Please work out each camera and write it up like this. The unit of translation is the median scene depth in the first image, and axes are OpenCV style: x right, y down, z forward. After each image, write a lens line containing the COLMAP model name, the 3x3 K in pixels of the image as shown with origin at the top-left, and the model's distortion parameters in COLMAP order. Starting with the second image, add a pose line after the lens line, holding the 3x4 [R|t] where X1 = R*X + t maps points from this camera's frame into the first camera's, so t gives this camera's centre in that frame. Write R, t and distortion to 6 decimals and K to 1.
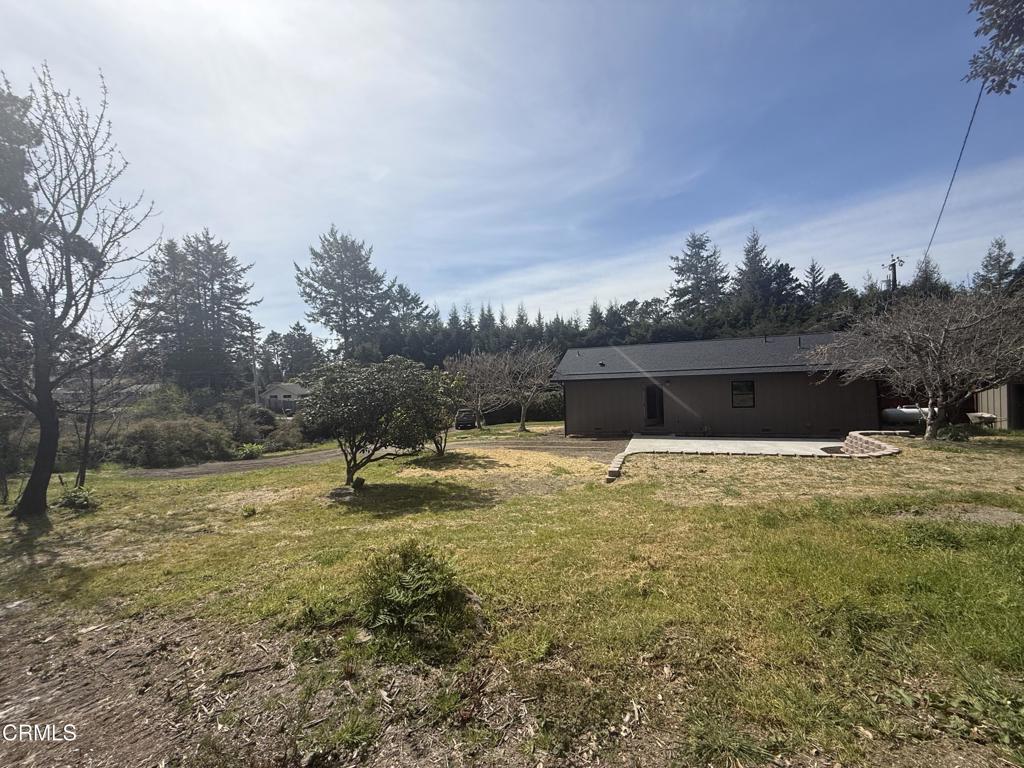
lens RADIAL K [[407.6, 0, 508.9], [0, 407.6, 385.6], [0, 0, 1]] dist [-0.001348, 0.000513]
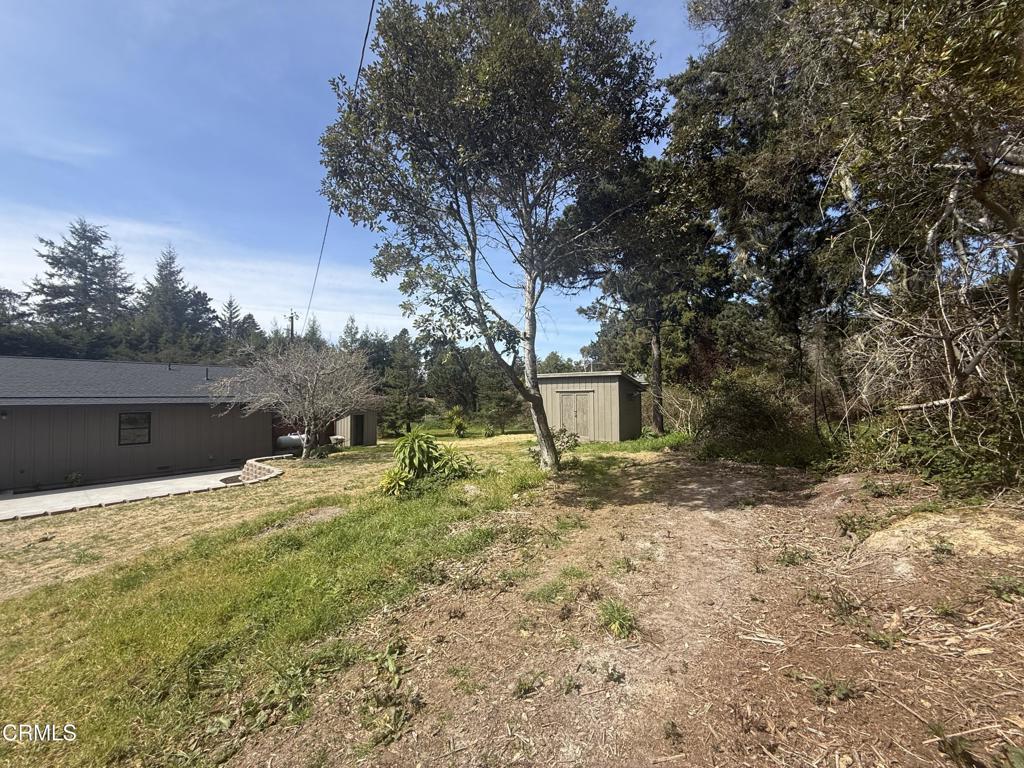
lens RADIAL K [[407.6, 0, 508.5], [0, 407.6, 383.8], [0, 0, 1]] dist [-0.001348, 0.000513]
pose [[0.323202, 0.067299, 0.943934, 0.034039], [0.009233, 0.997196, -0.074258, -0.001738], [-0.946285, 0.032716, 0.321674, -0.008845]]
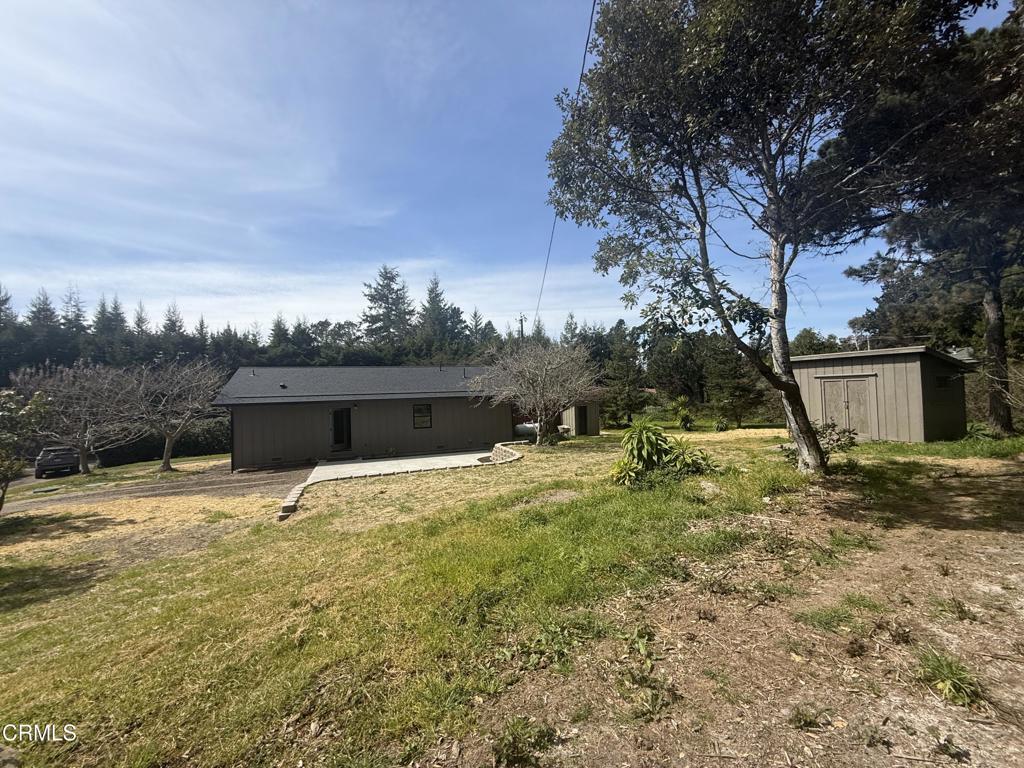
lens RADIAL K [[407.6, 0, 508.2], [0, 407.6, 383.3], [0, 0, 1]] dist [-0.001348, 0.000513]
pose [[0.753479, 0.032115, 0.656687, 0.021337], [0.008931, 0.998214, -0.059065, -0.001477], [-0.657411, 0.050369, 0.751847, -0.001548]]
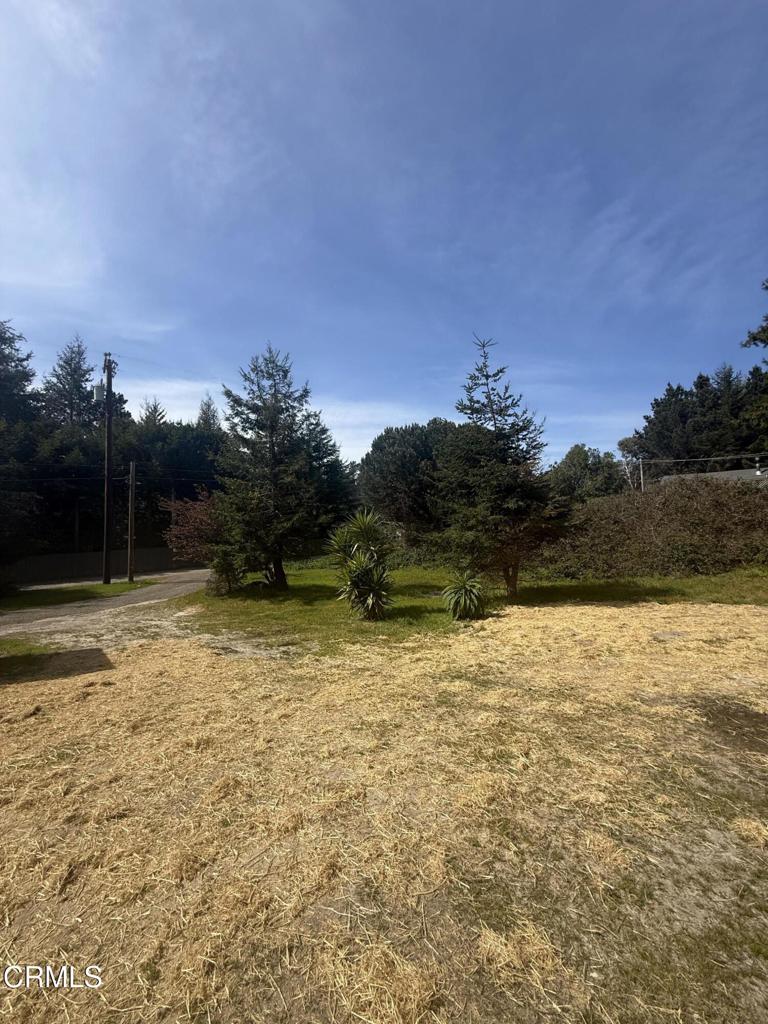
lens RADIAL K [[407.6, 0, 381.3], [0, 407.6, 506.9], [0, 0, 1]] dist [-0.001348, 0.000513]
pose [[0.579526, 0.064837, 0.812370, 1.799949], [0.009735, 0.996208, -0.086454, 0.000885], [-0.814896, 0.058011, 0.576697, 0.659105]]
